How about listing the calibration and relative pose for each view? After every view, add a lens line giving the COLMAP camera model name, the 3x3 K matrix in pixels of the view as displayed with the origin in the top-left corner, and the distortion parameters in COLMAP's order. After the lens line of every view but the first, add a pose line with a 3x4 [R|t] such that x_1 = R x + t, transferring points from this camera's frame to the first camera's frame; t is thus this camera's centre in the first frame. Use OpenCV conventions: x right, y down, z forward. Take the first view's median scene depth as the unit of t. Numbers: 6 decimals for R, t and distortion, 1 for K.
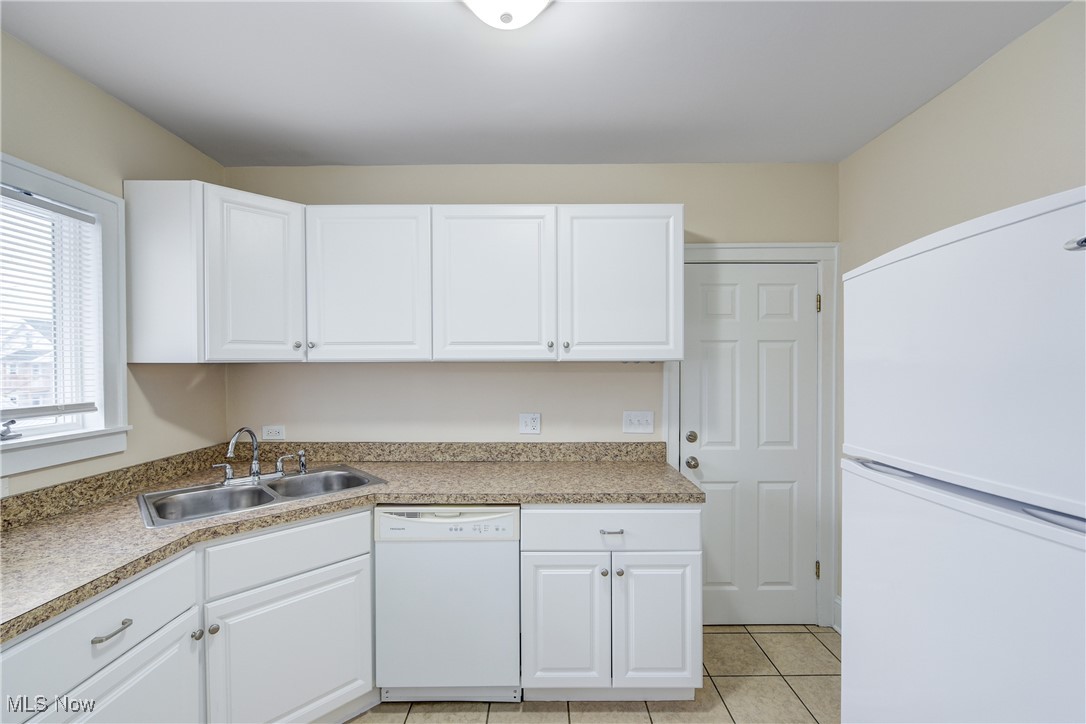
lens RADIAL K [[459.2, 0, 542.3], [0, 459.2, 364.9], [0, 0, 1]] dist [-0.001192, 0.000099]
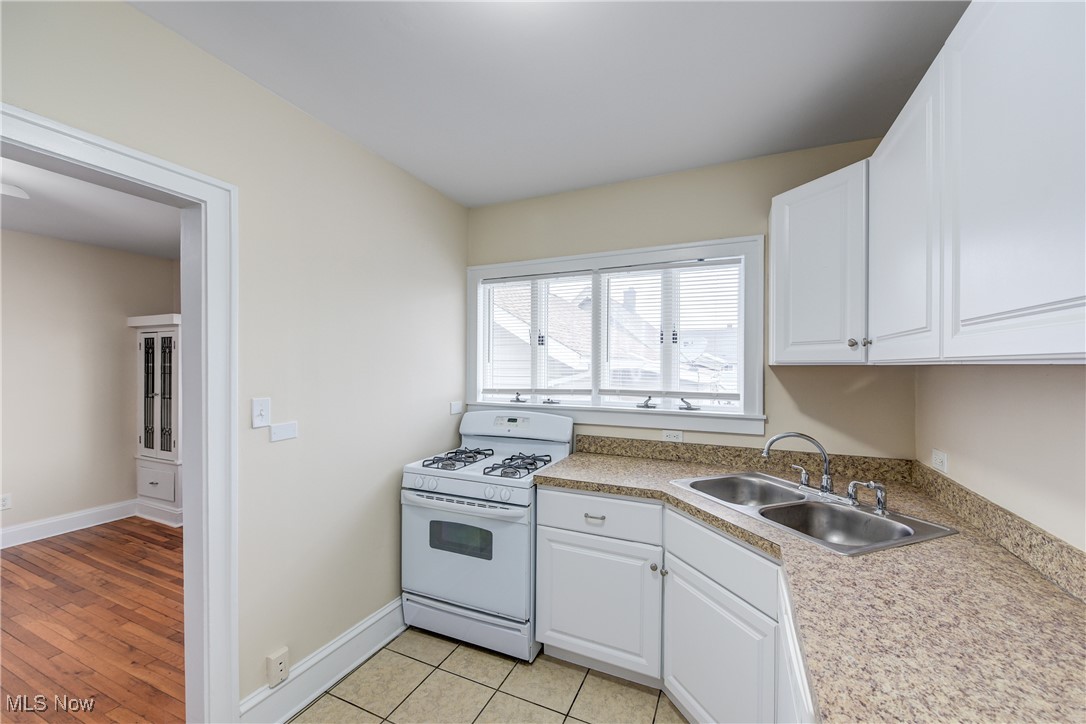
lens RADIAL K [[428.2, 0, 546.1], [0, 428.2, 364.8], [0, 0, 1]] dist [0.000499, 0.000377]
pose [[-0.402028, 0.001761, -0.915626, 0.411207], [-0.007708, 0.999956, 0.005307, -0.006930], [0.915595, 0.009192, -0.401997, 0.951309]]
